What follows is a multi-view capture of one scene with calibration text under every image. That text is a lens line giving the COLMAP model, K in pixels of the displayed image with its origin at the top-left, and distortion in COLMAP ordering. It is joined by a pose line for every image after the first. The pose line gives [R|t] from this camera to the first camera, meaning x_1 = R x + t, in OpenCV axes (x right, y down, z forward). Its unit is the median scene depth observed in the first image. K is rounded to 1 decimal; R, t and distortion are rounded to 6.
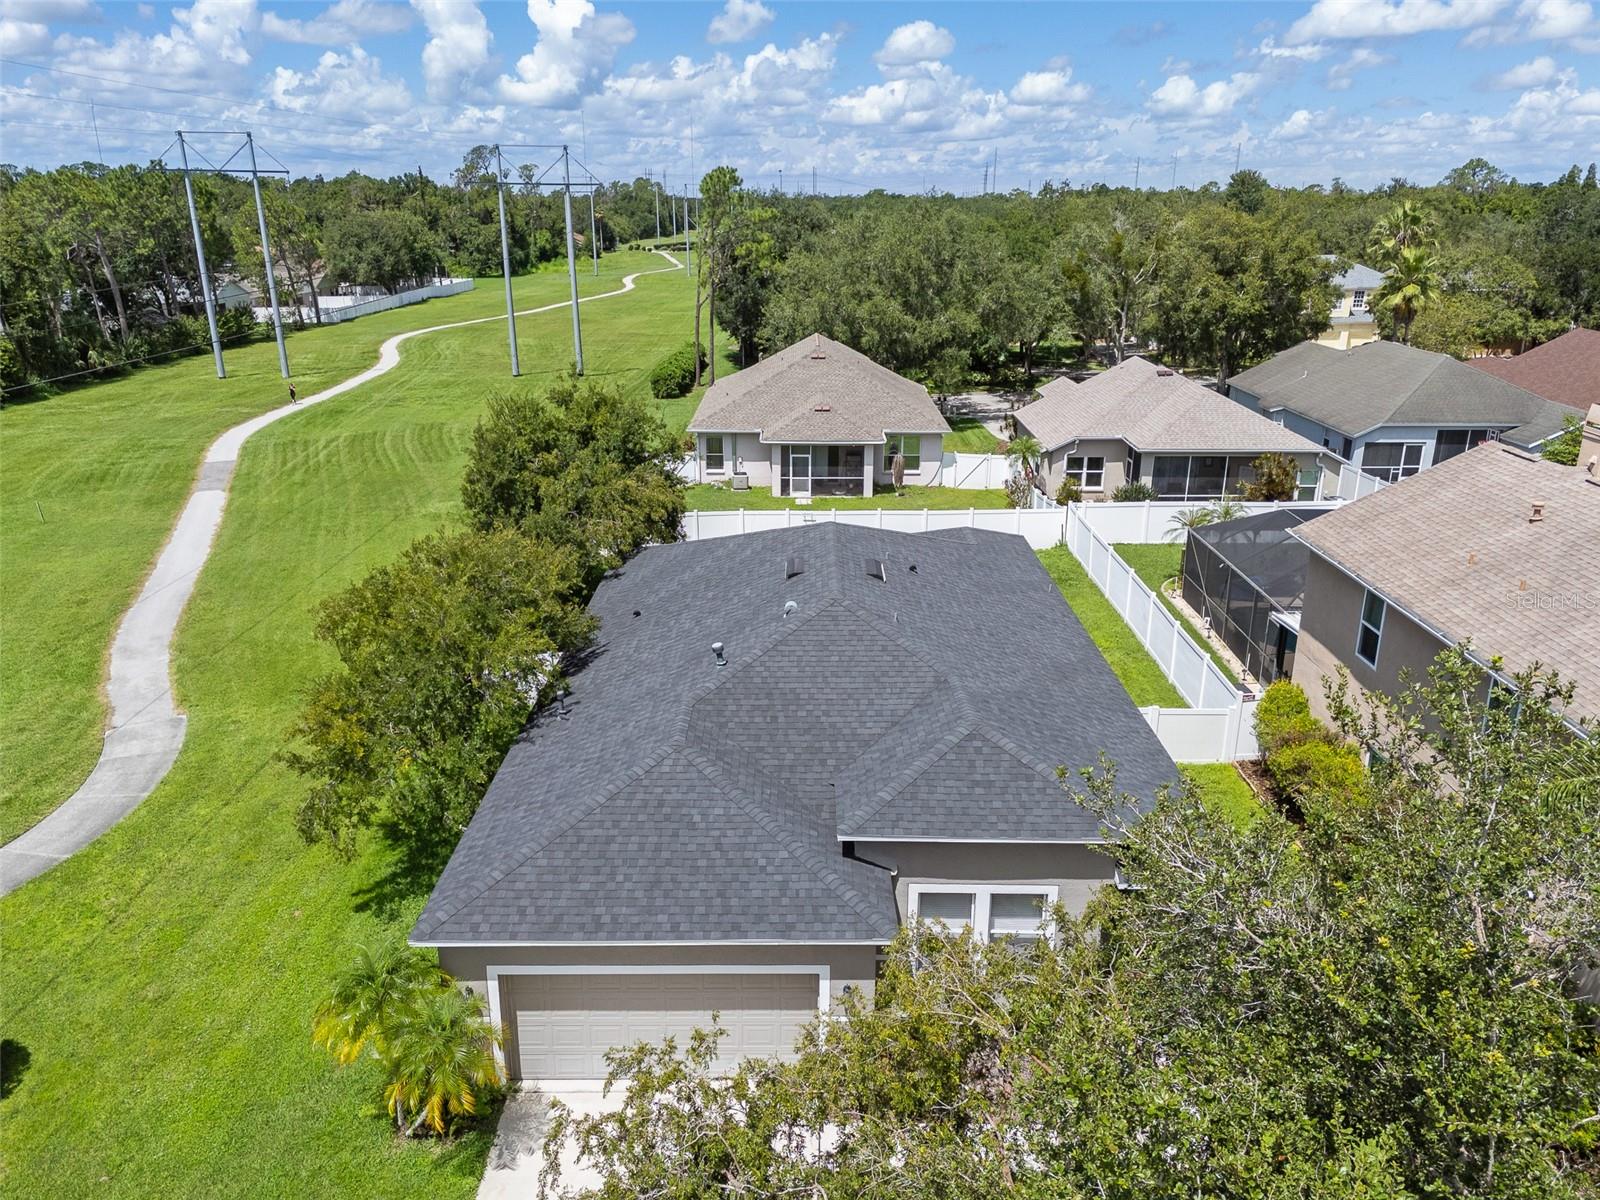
lens RADIAL K [[1176.3, 0, 796.9], [0, 1176.3, 600.1], [0, 0, 1]] dist [0.090973, -0.103349]
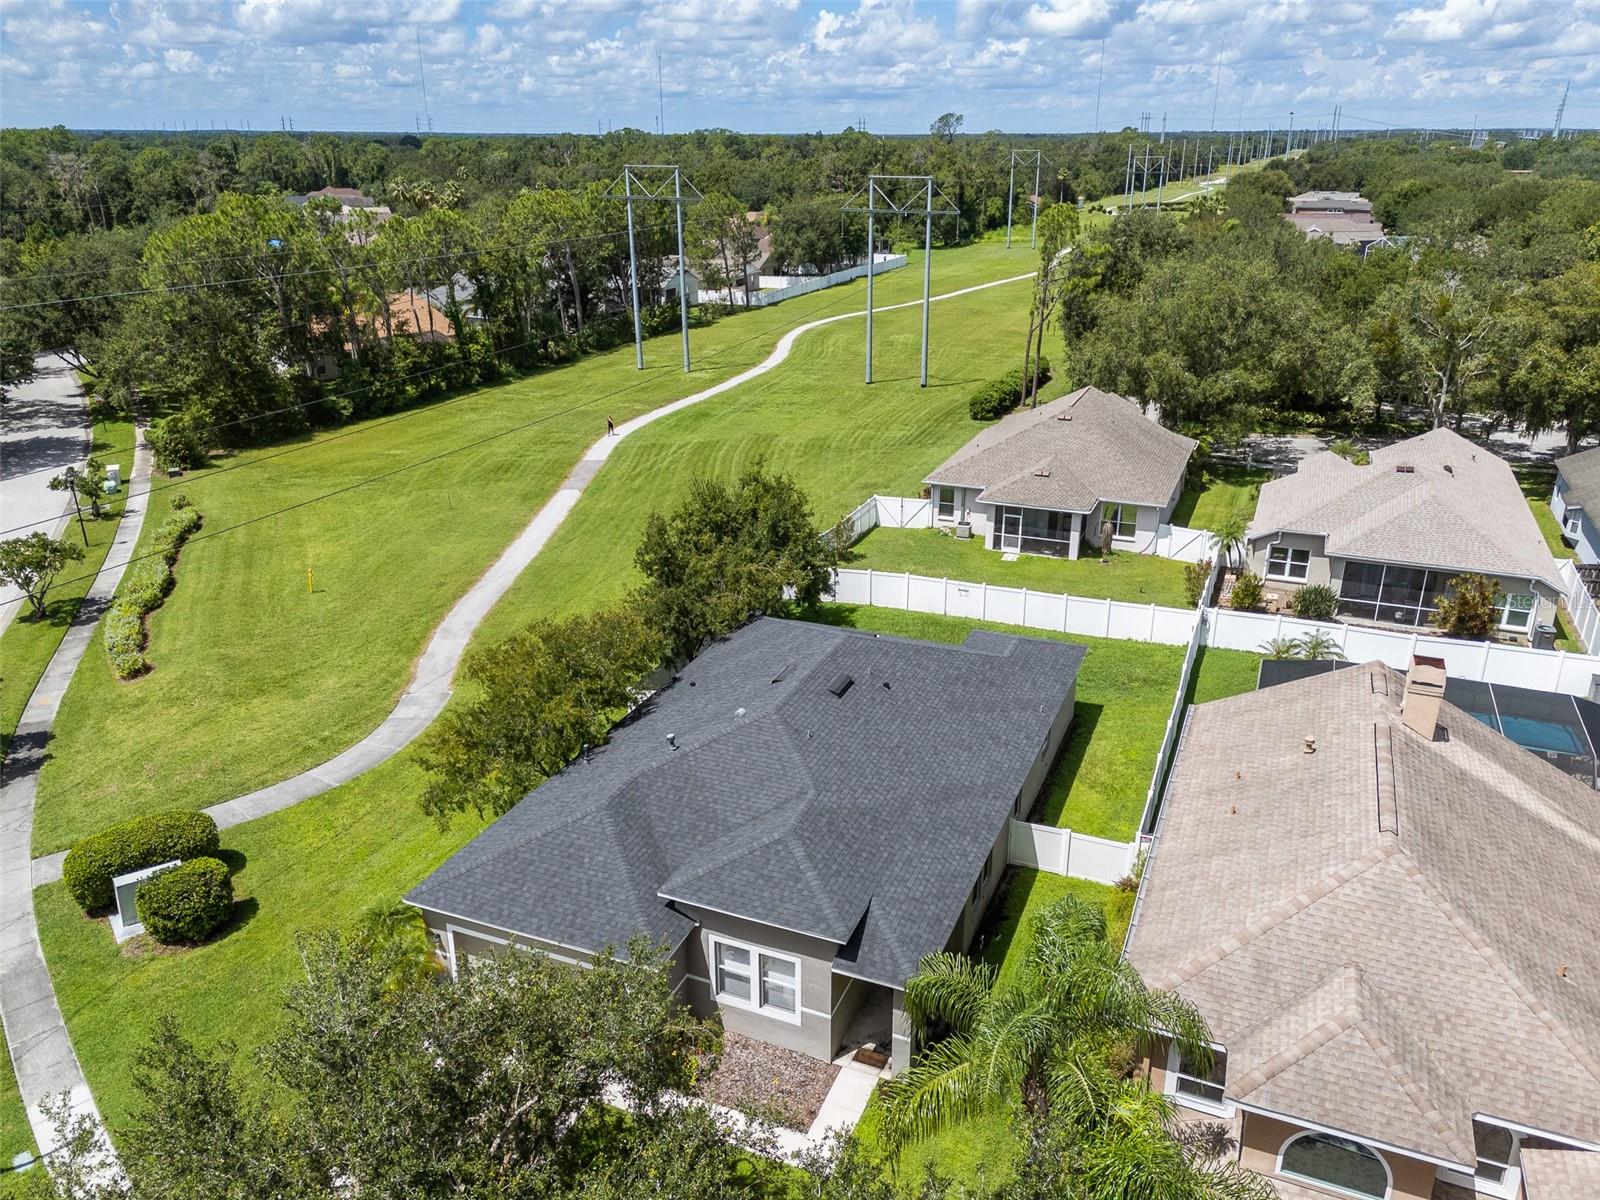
lens RADIAL K [[1190.2, 0, 800.0], [0, 1190.2, 600.0], [0, 0, 1]] dist [0.072226, -0.065628]
pose [[0.922260, 0.134309, -0.362488, 0.181298], [-0.116976, 0.990703, 0.069460, -0.076442], [0.368447, -0.021658, 0.929396, -0.088502]]
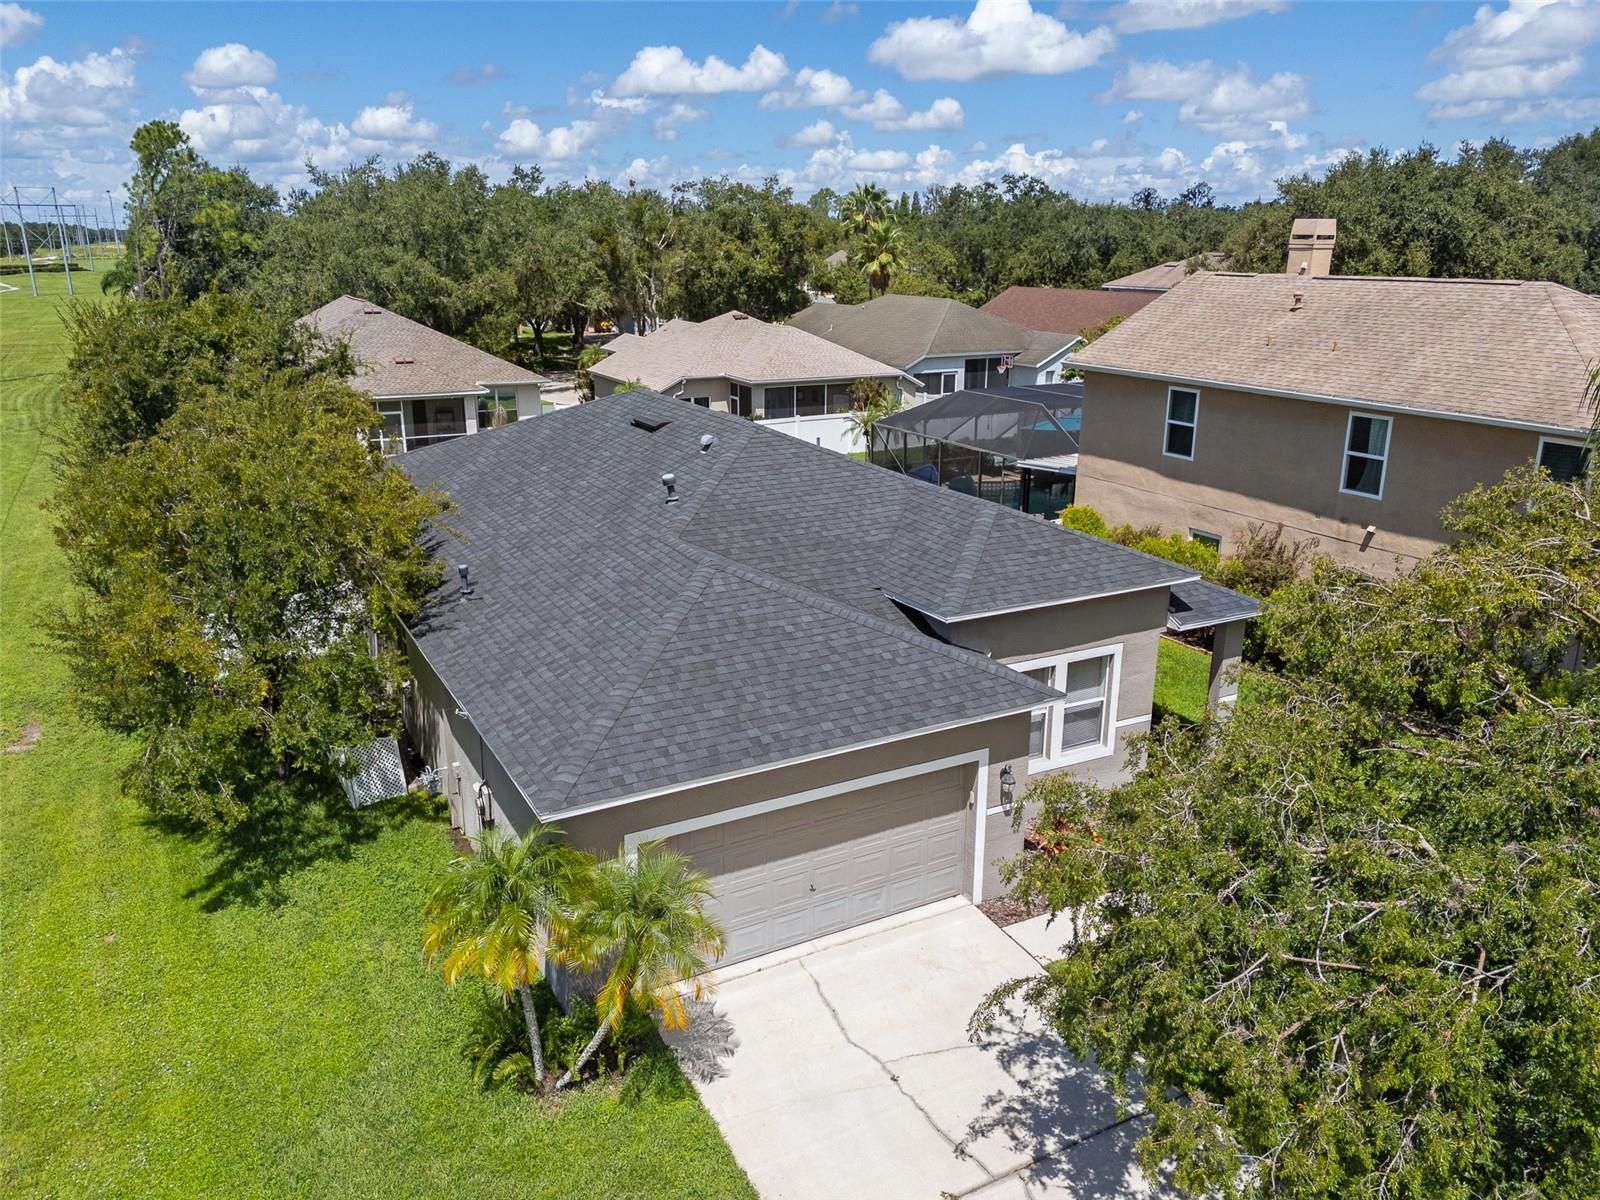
lens RADIAL K [[1190.2, 0, 800.0], [0, 1190.2, 600.0], [0, 0, 1]] dist [0.072226, -0.065628]
pose [[0.877752, -0.137257, 0.459033, -0.121685], [0.152013, 0.988367, 0.004860, 0.042626], [-0.454360, 0.065513, 0.888406, 0.064555]]
